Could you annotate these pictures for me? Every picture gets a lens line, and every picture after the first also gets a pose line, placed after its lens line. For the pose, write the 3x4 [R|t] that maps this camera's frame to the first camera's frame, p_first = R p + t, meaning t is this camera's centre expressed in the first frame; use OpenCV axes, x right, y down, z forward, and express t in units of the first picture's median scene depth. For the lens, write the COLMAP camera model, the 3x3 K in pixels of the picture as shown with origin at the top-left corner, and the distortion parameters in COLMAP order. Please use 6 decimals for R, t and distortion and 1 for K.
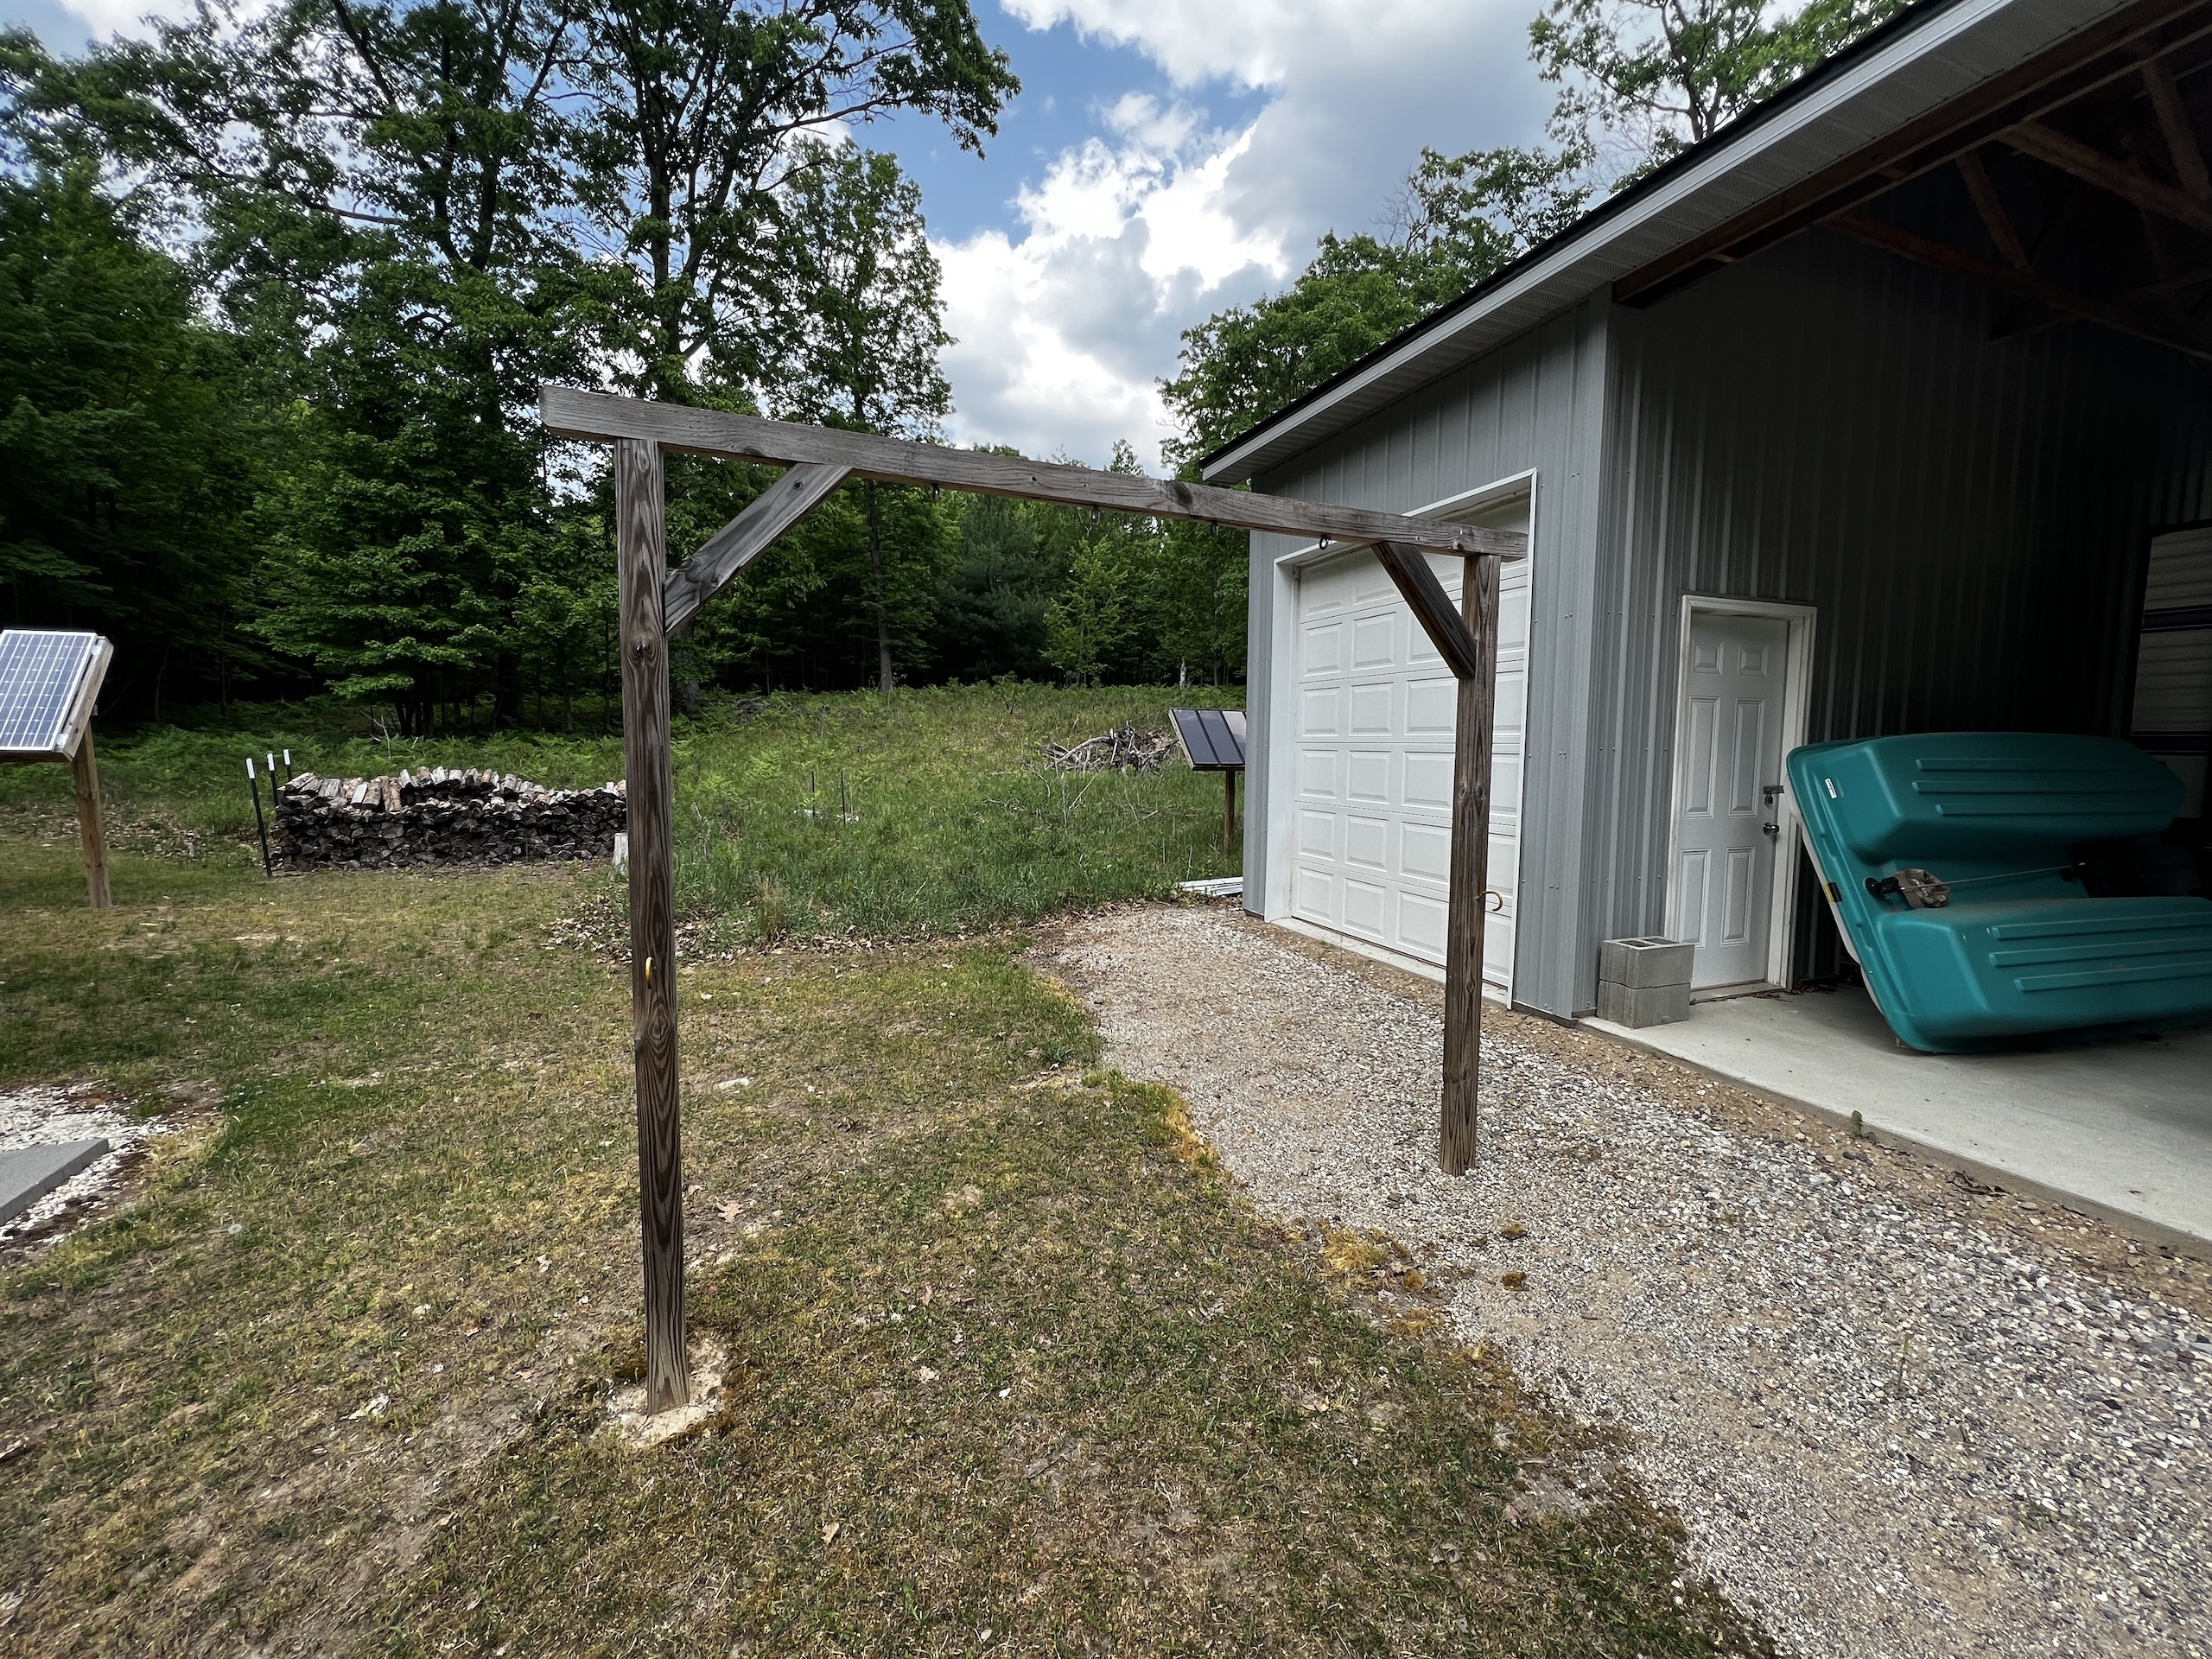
lens RADIAL K [[895.6, 0, 1113.4], [0, 895.6, 811.2], [0, 0, 1]] dist [-0.002110, 0.000700]
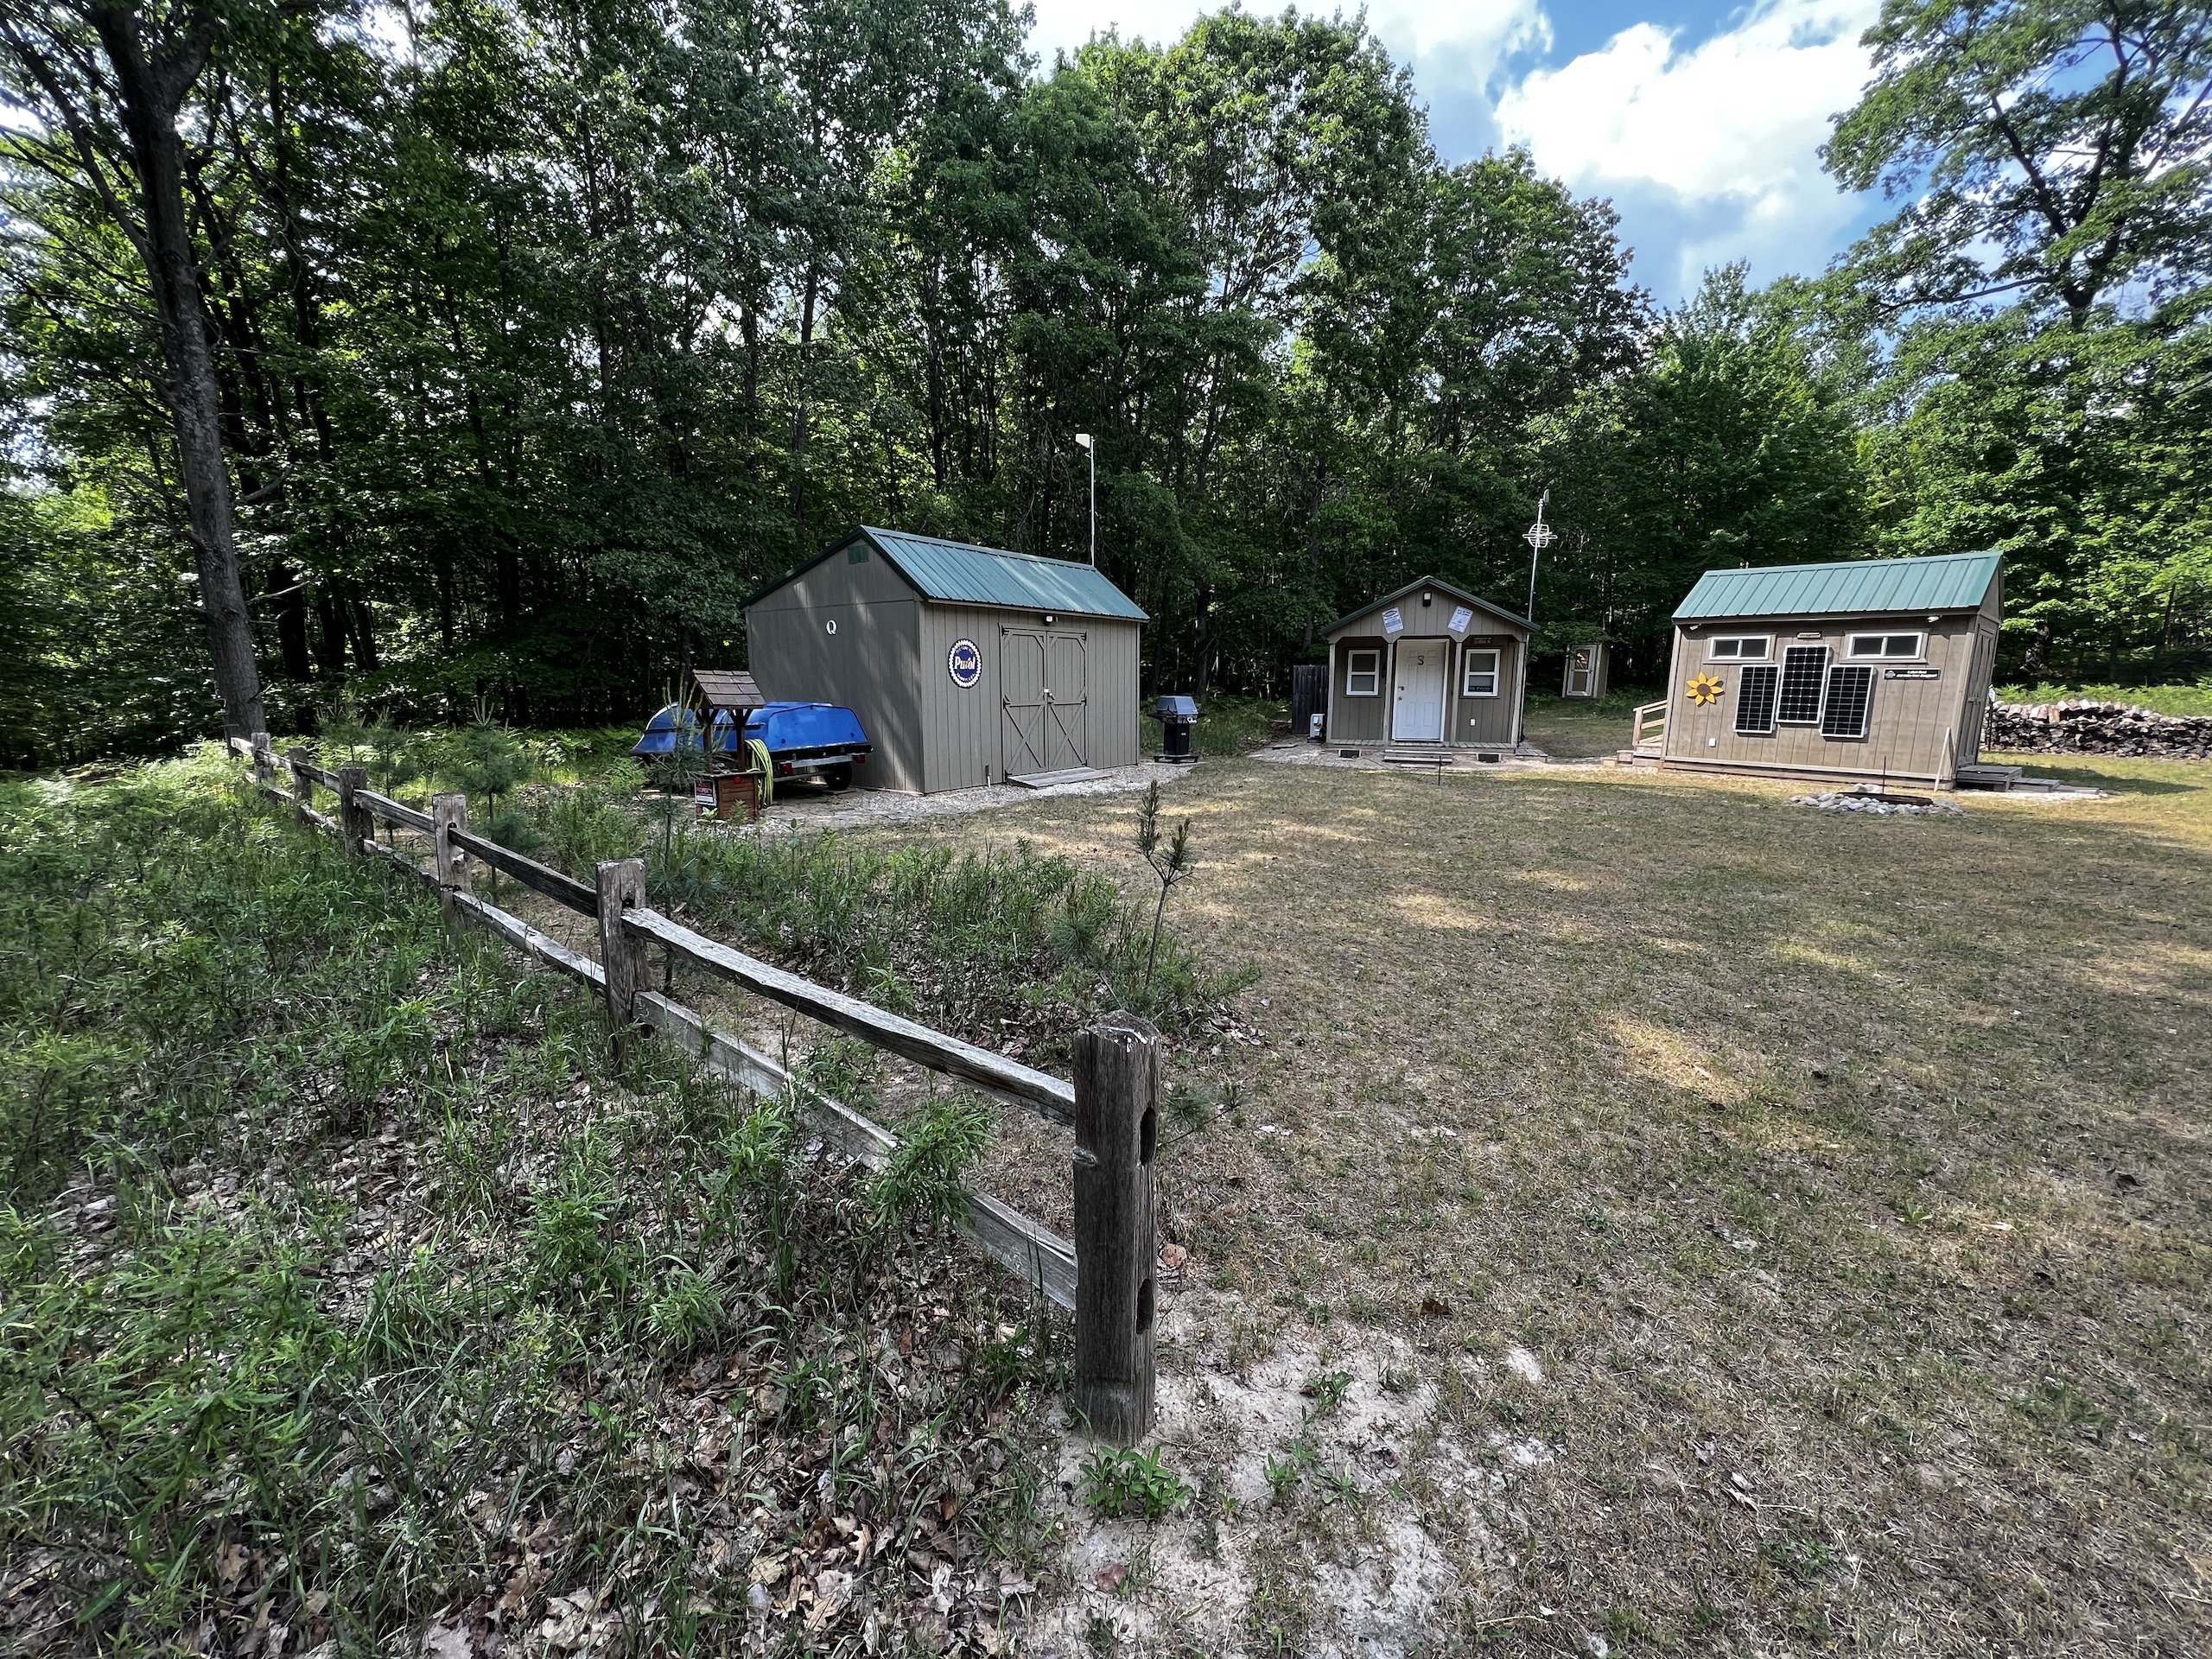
lens RADIAL K [[895.6, 0, 1092.6], [0, 895.6, 824.5], [0, 0, 1]] dist [-0.002110, 0.000700]
pose [[0.260185, 0.147728, -0.954191, 0.244985], [-0.085339, 0.987878, 0.129673, 0.073436], [0.961780, 0.047691, 0.269638, -0.739862]]
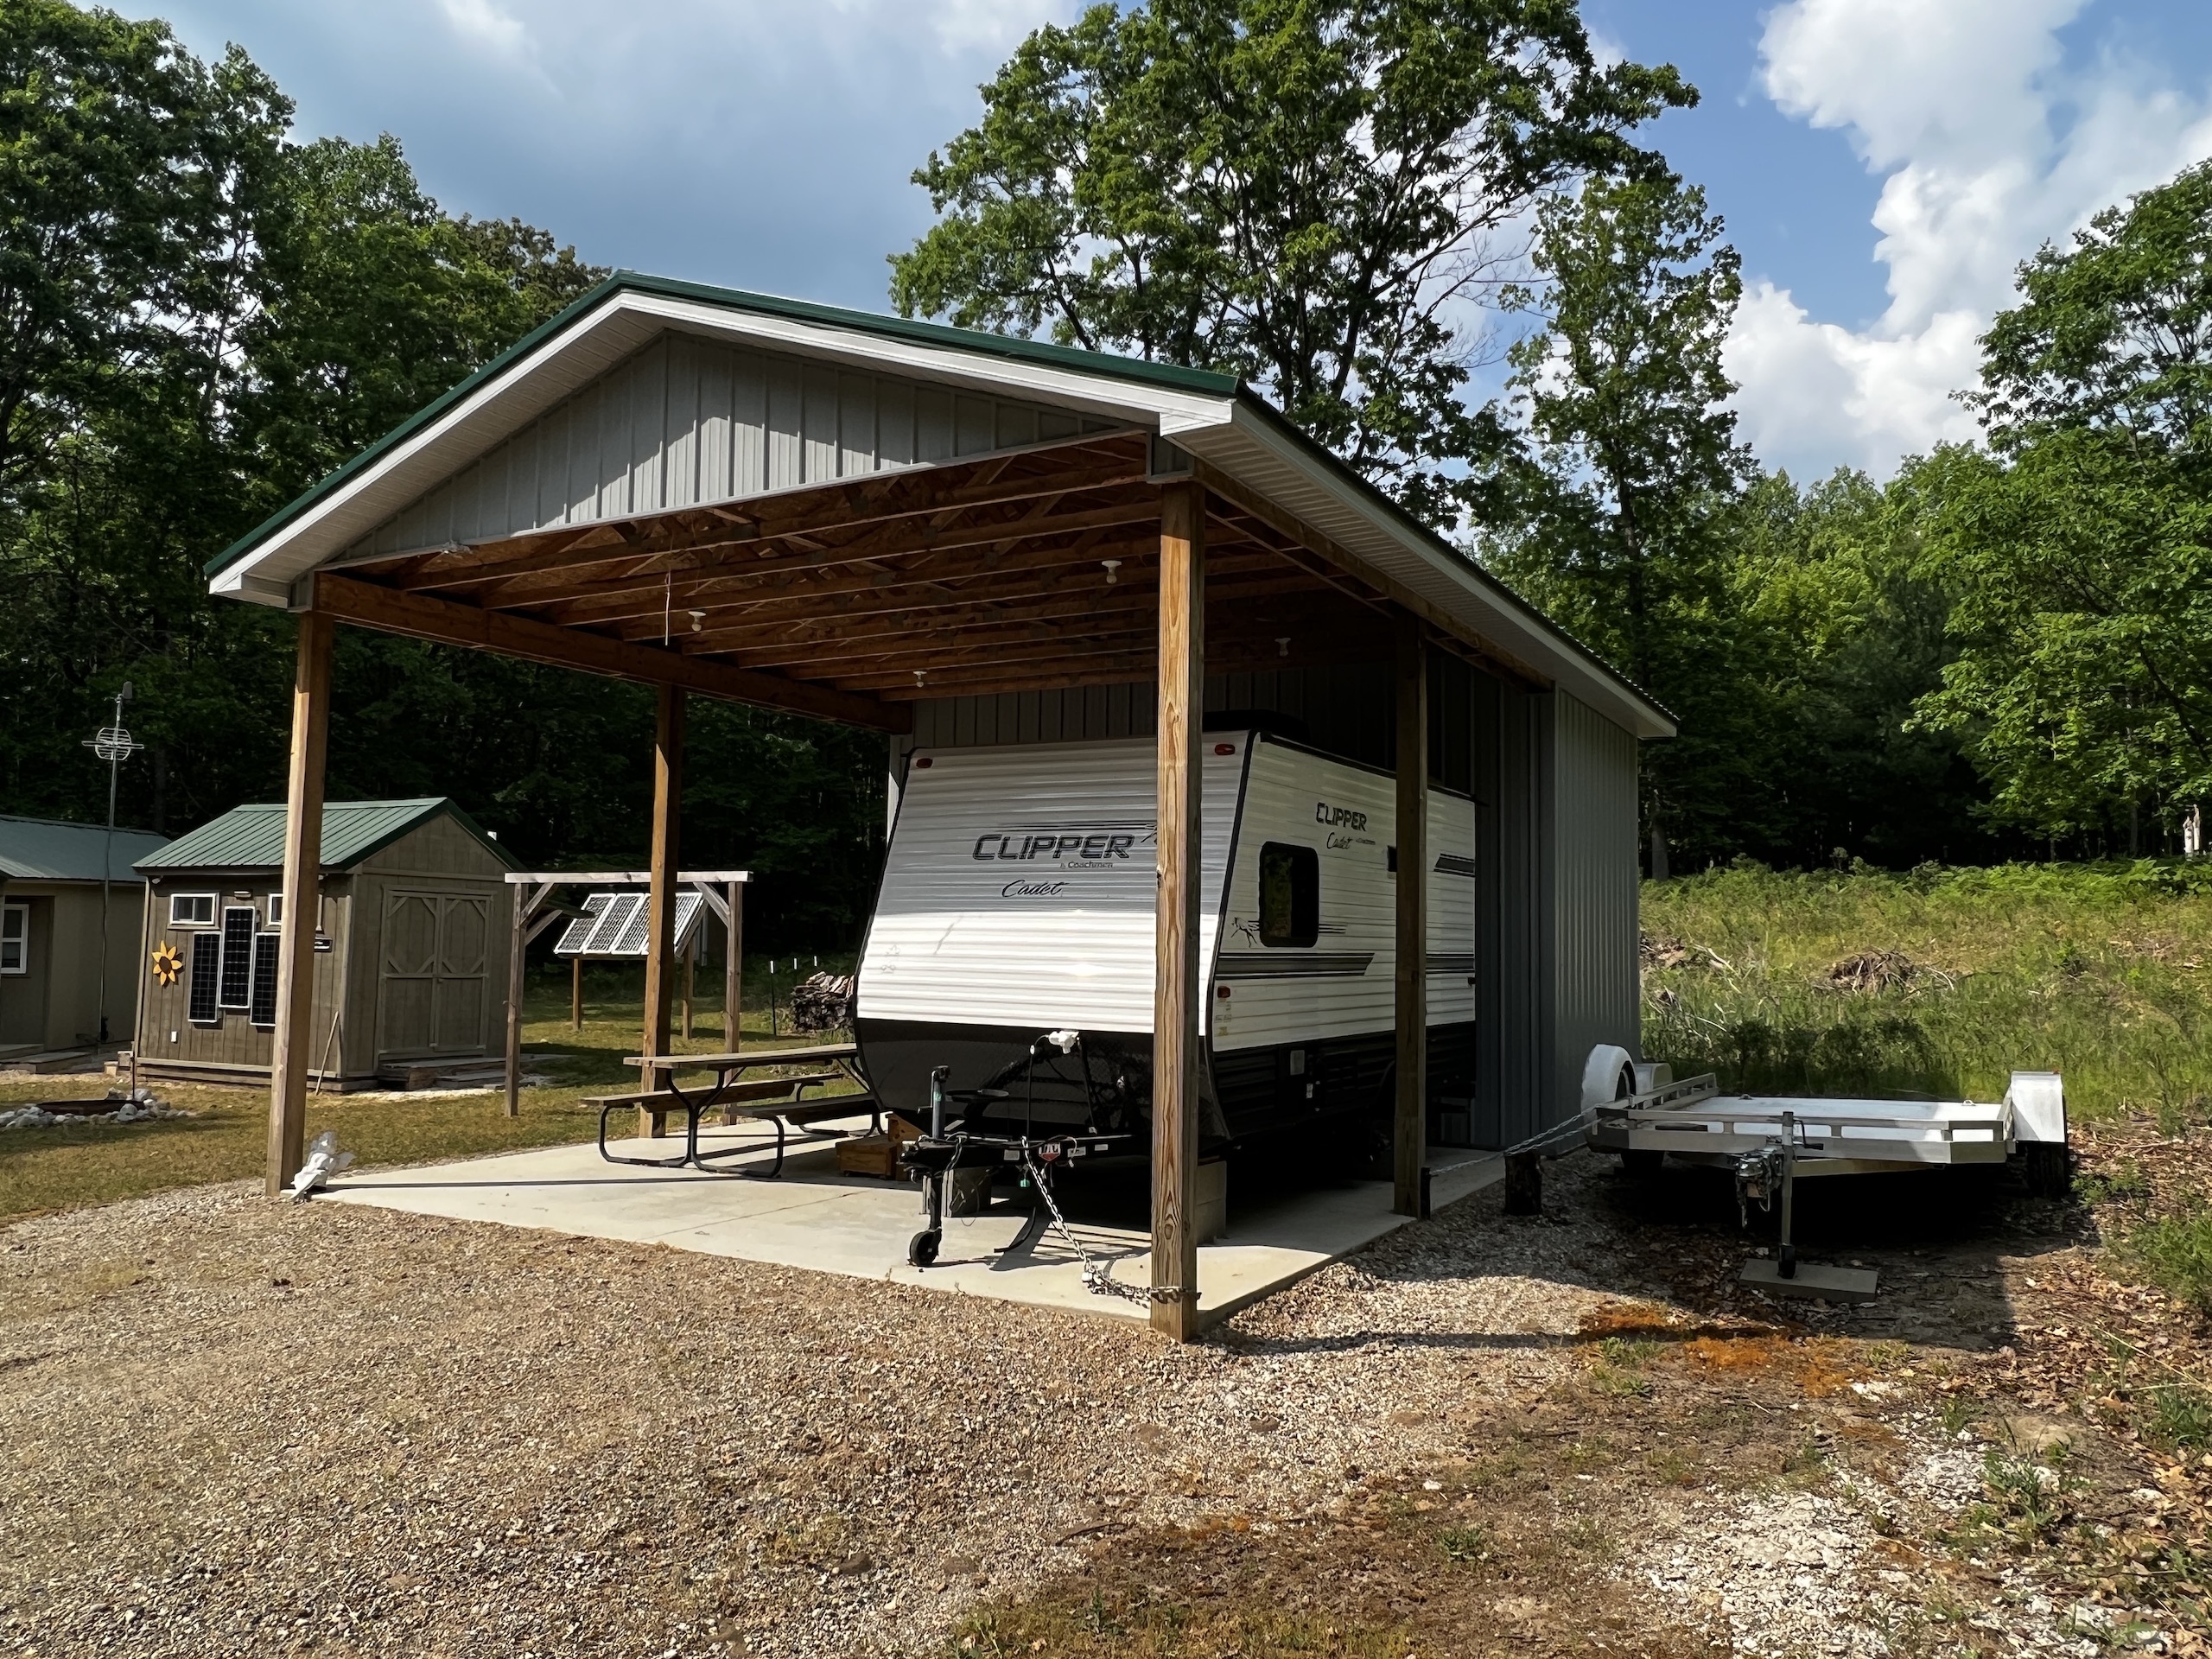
lens RADIAL K [[1565.6, 0, 1093.0], [0, 1565.6, 826.1], [0, 0, 1]] dist [0.011425, -0.000618]
pose [[0.631962, -0.058529, -0.772786, 0.792144], [-0.065891, 0.989476, -0.128825, 0.013412], [0.772193, 0.132332, 0.621455, -0.178482]]
